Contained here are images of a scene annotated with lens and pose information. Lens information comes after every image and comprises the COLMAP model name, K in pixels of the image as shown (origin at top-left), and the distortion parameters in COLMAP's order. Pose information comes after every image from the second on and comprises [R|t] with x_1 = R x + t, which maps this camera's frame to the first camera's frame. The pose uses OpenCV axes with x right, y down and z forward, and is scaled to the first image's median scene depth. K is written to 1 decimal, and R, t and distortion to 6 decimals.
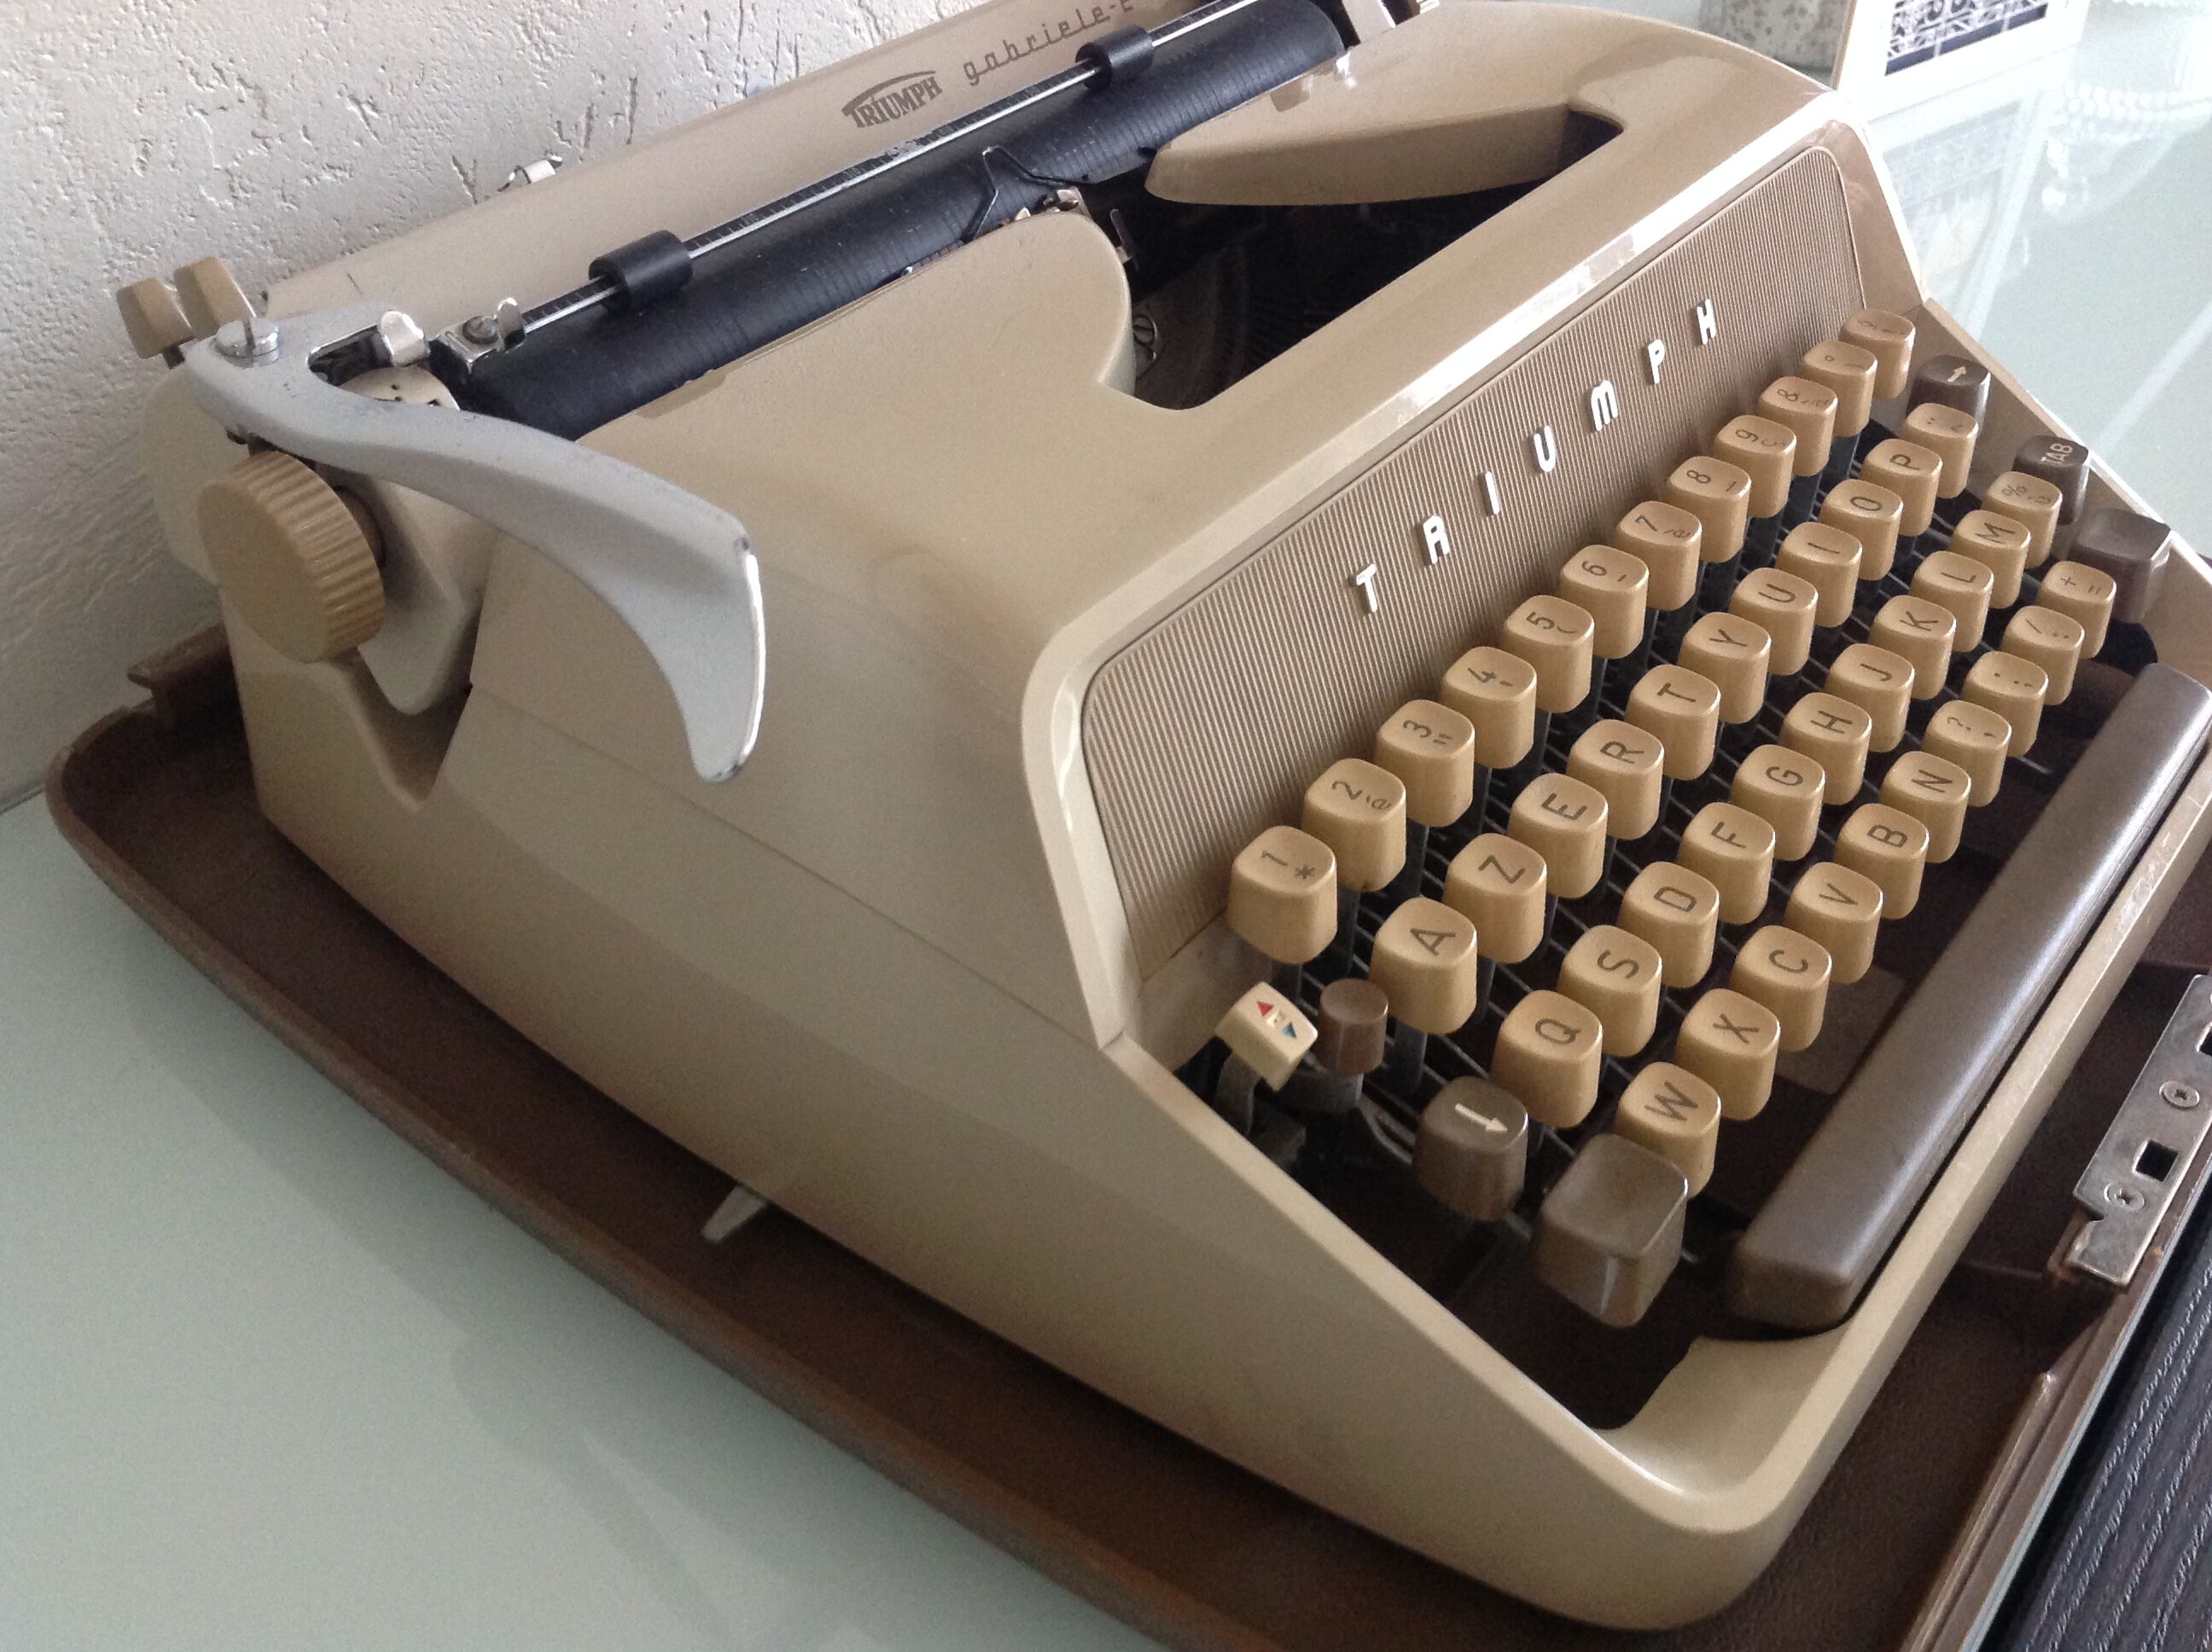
lens RADIAL K [[2133.0, 0, 1106.0], [0, 2133.0, 826.0], [0, 0, 1]] dist [0.084314, -0.245603]
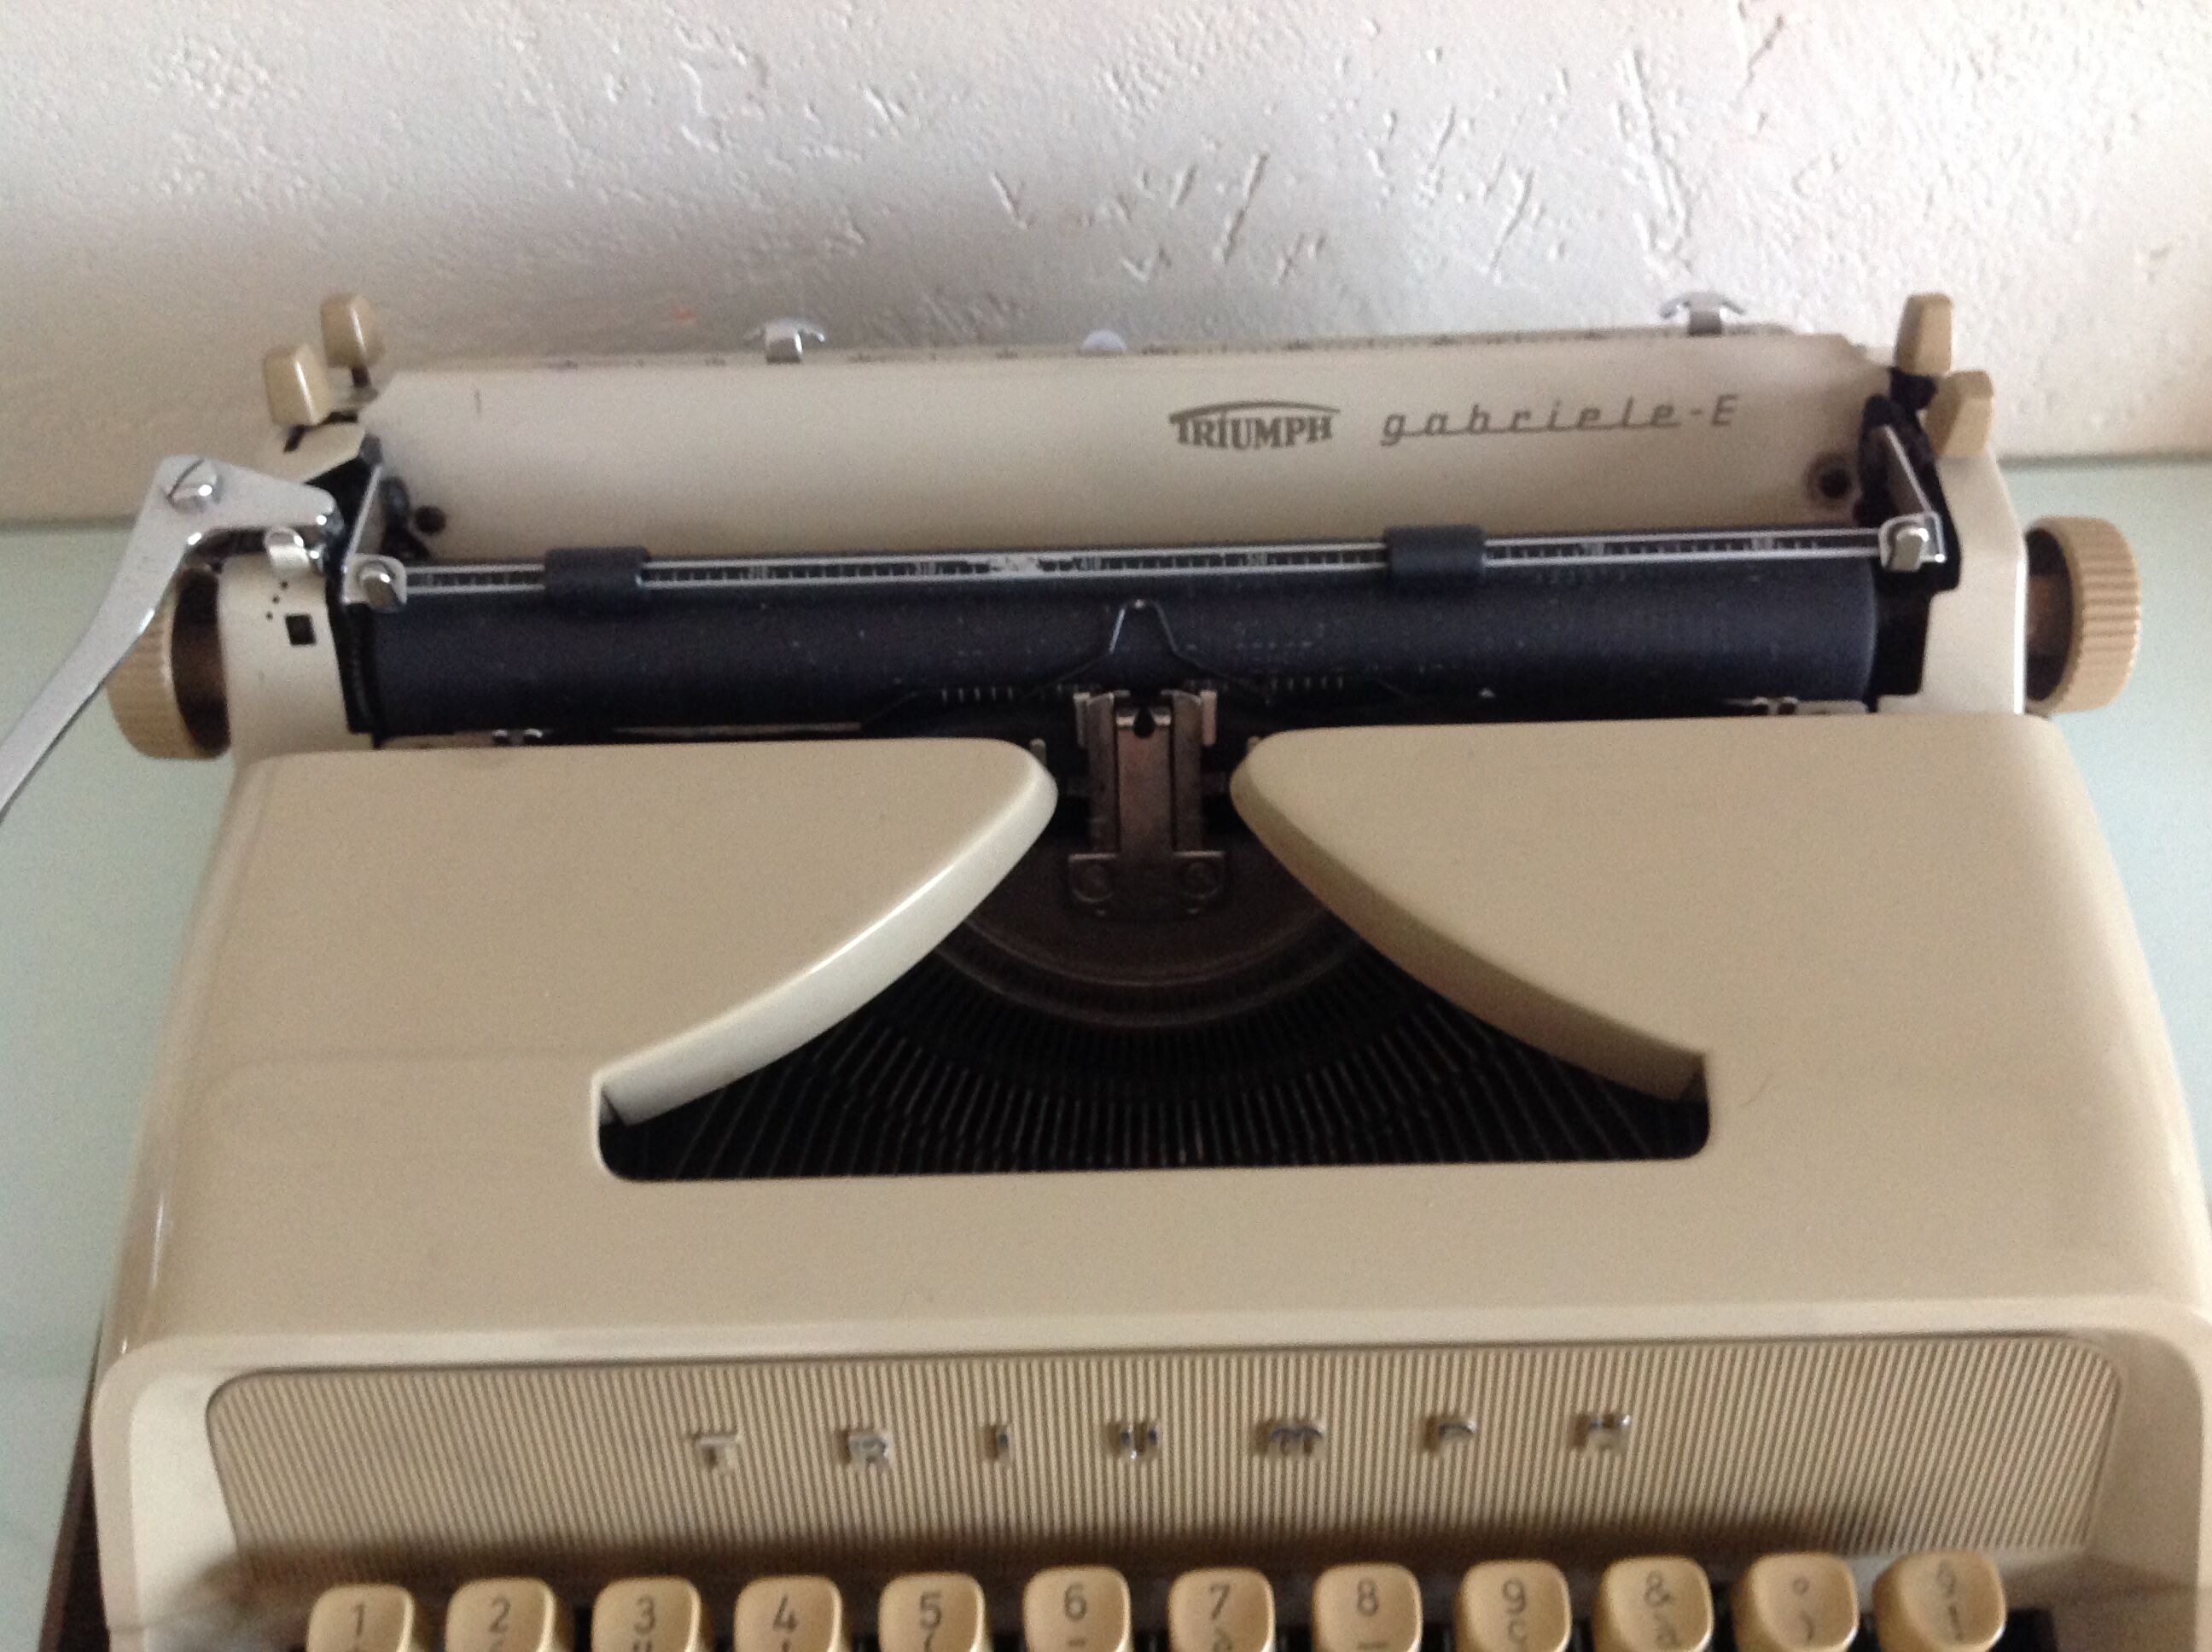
lens RADIAL K [[2133.0, 0, 1106.0], [0, 2133.0, 826.0], [0, 0, 1]] dist [0.084314, -0.245603]
pose [[0.629495, 0.635928, -0.446465, 0.308928], [-0.469291, 0.769125, 0.433834, -0.524530], [0.619275, -0.063574, 0.782596, 0.313392]]
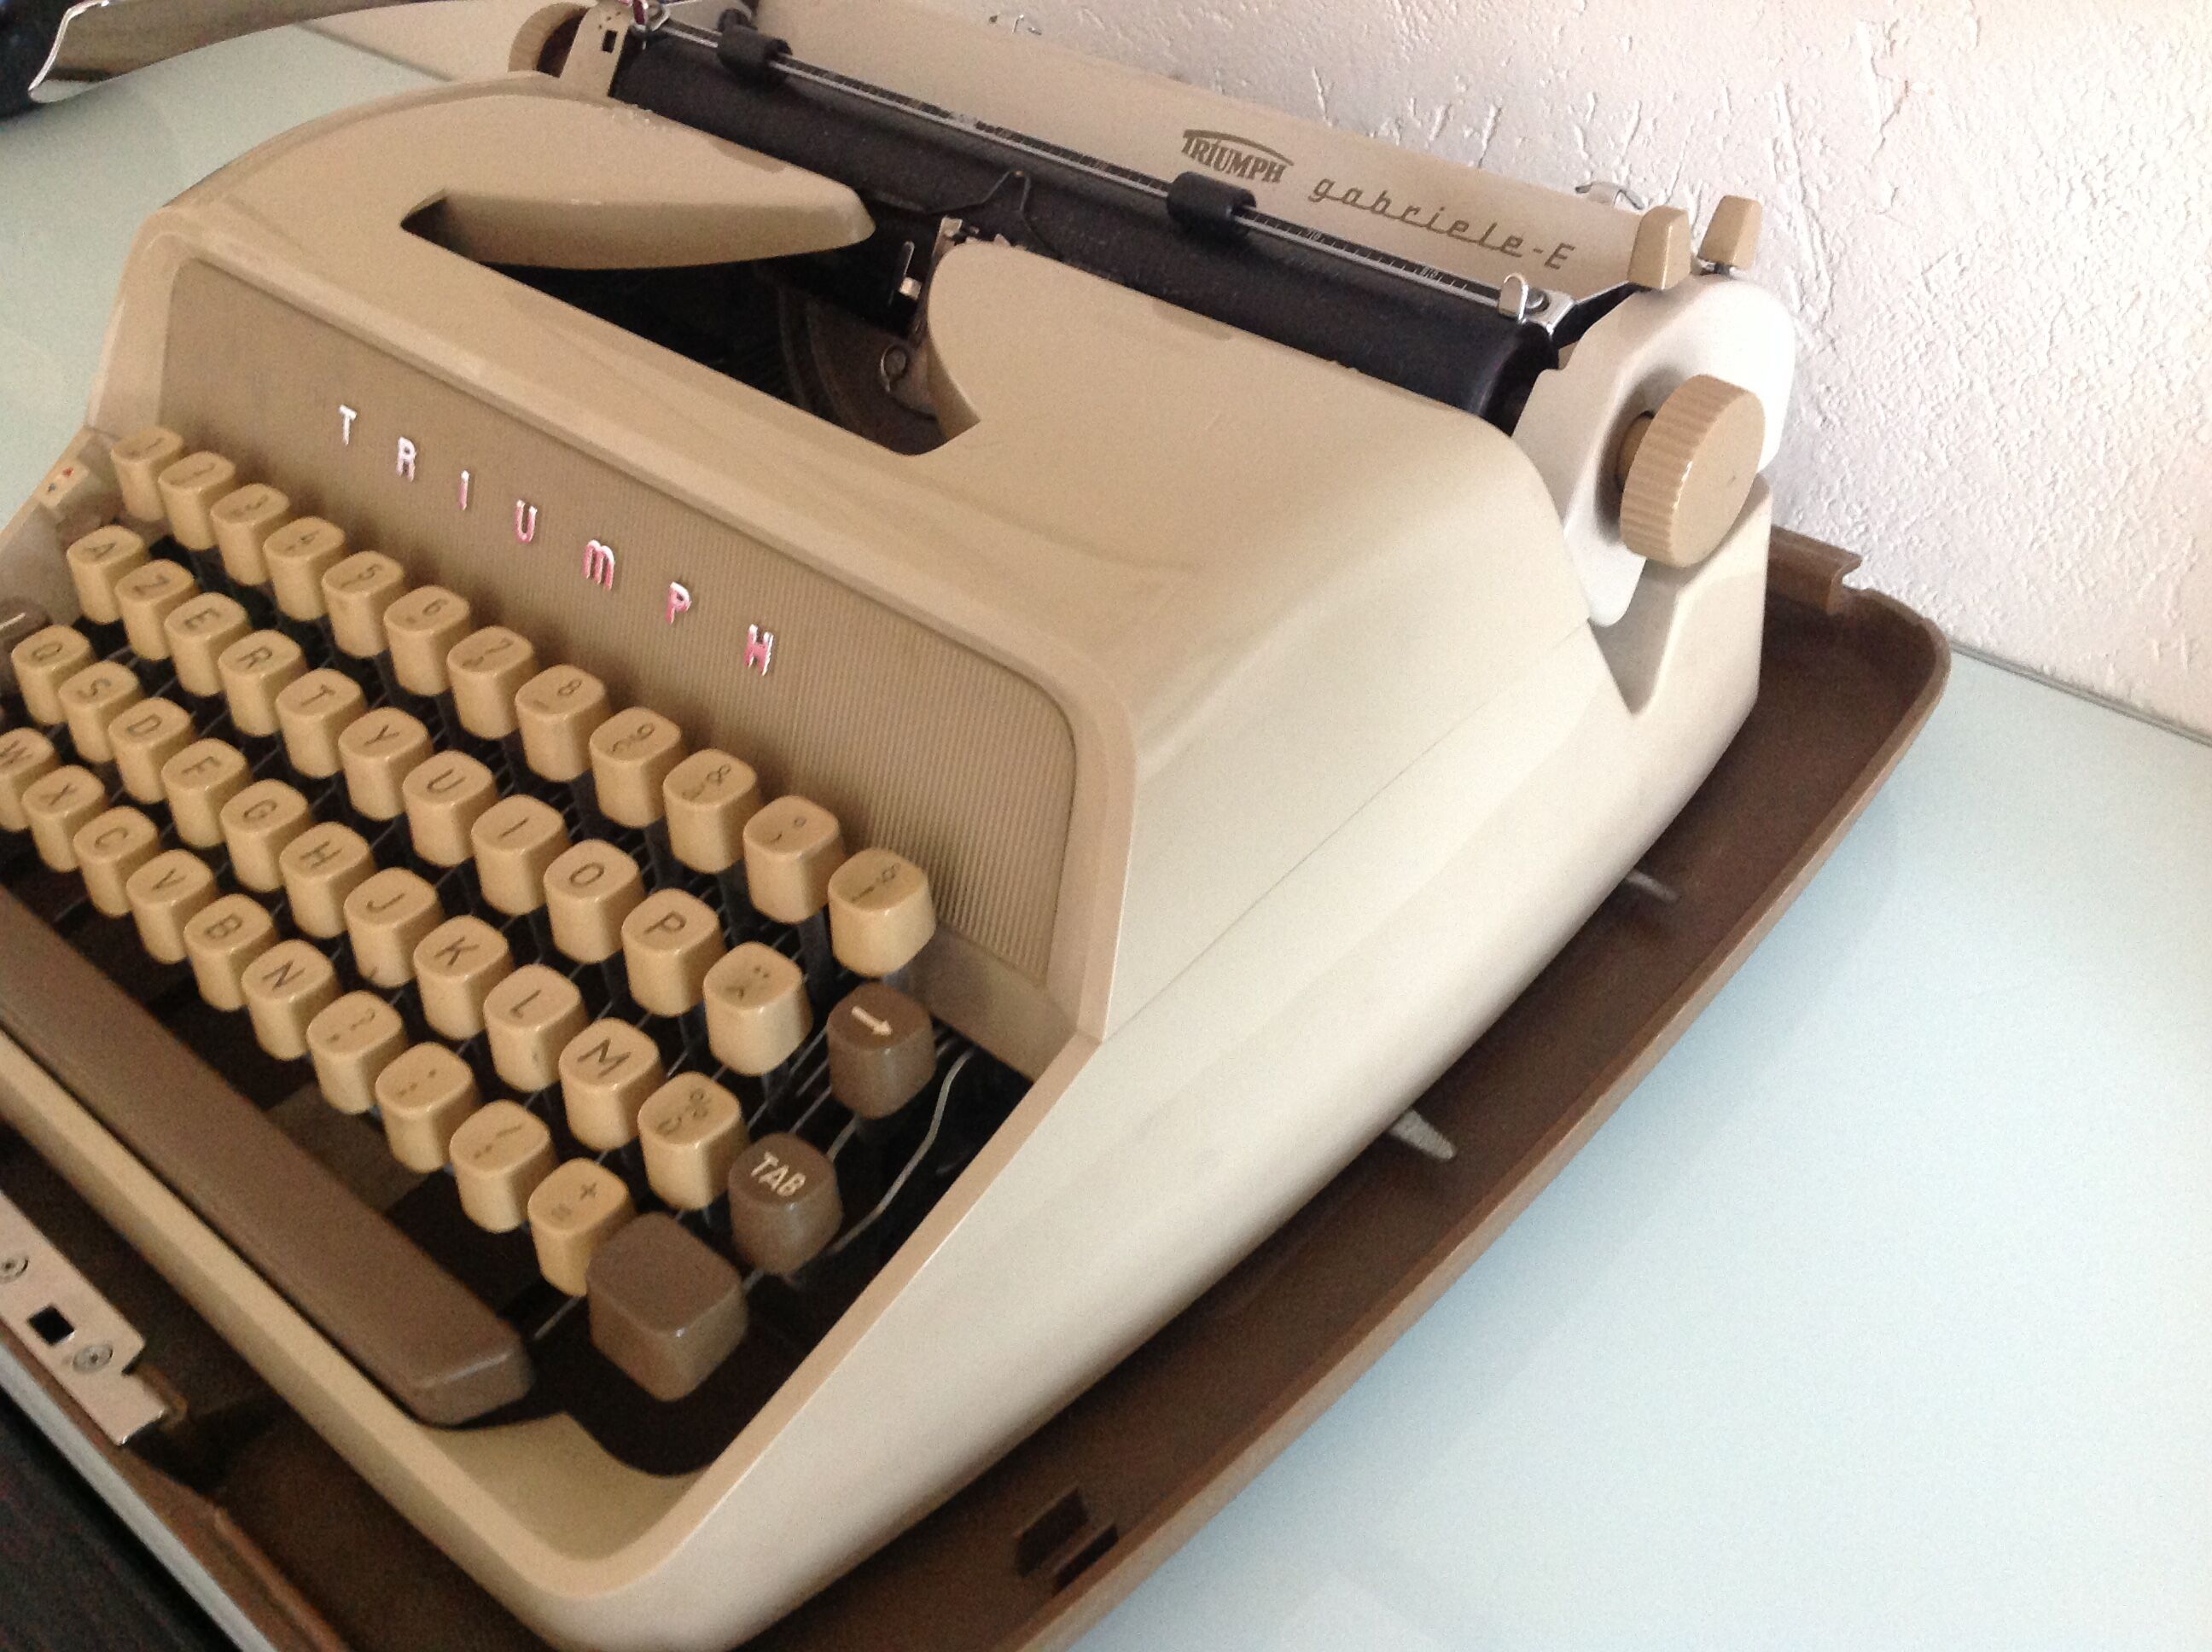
lens RADIAL K [[2111.5, 0, 1106.0], [0, 2111.5, 826.0], [0, 0, 1]] dist [0.109587, -0.251292]
pose [[-0.047458, 0.651788, -0.756915, 0.829136], [-0.601053, 0.586595, 0.542809, -0.633846], [0.797798, 0.480707, 0.363920, 0.711451]]
